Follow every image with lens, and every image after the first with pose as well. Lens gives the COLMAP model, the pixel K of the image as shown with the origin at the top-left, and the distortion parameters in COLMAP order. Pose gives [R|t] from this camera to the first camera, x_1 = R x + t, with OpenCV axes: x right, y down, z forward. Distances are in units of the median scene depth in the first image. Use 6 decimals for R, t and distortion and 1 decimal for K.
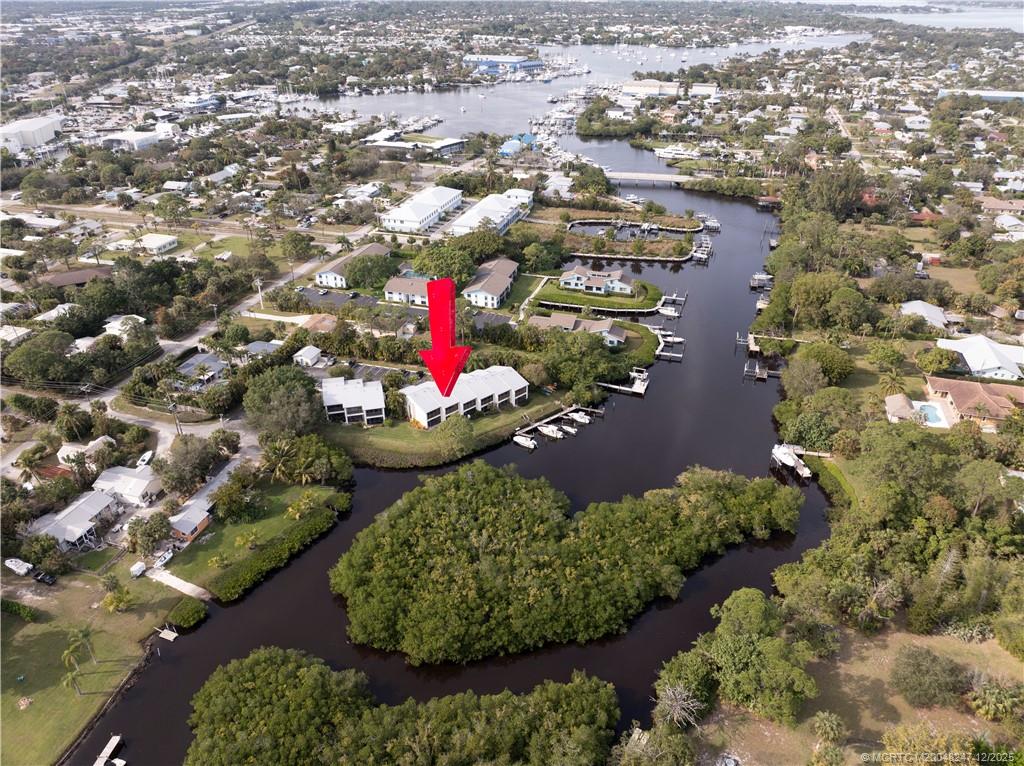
lens RADIAL K [[711.2, 0, 512.0], [0, 711.2, 383.0], [0, 0, 1]] dist [-0.038977, 0.001226]
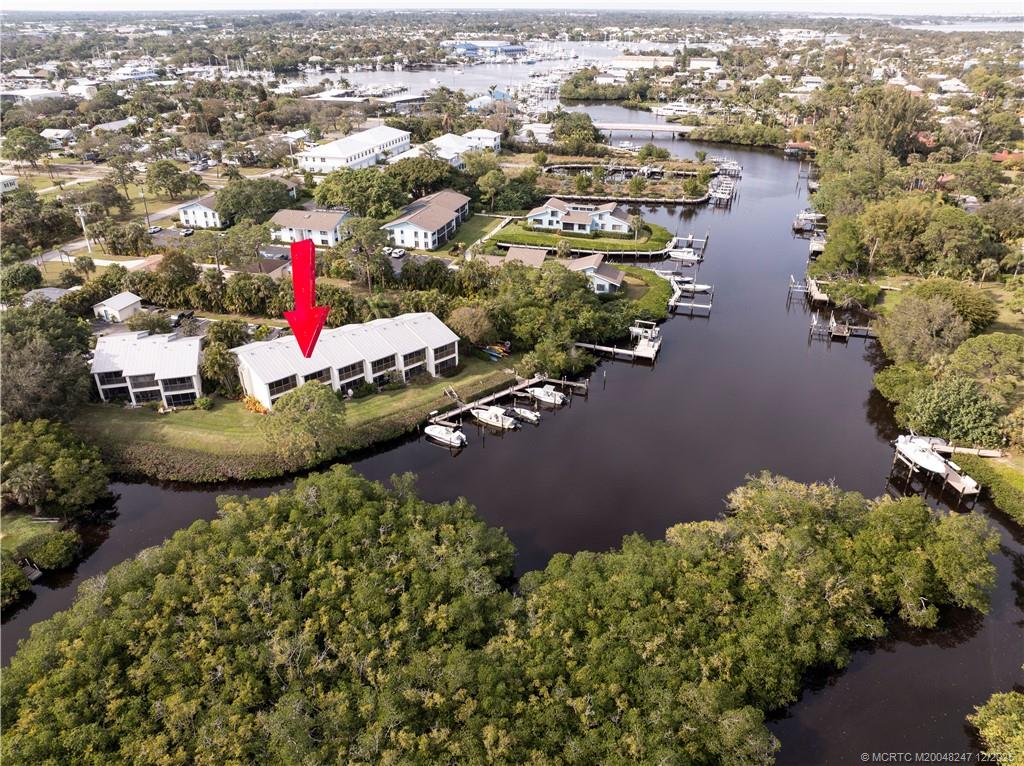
lens RADIAL K [[711.2, 0, 512.0], [0, 711.2, 383.0], [0, 0, 1]] dist [-0.038977, 0.001226]
pose [[0.999937, -0.005508, 0.009810, 0.057288], [0.005791, 0.999561, -0.029058, 0.051314], [-0.009646, 0.029113, 0.999530, 0.387835]]
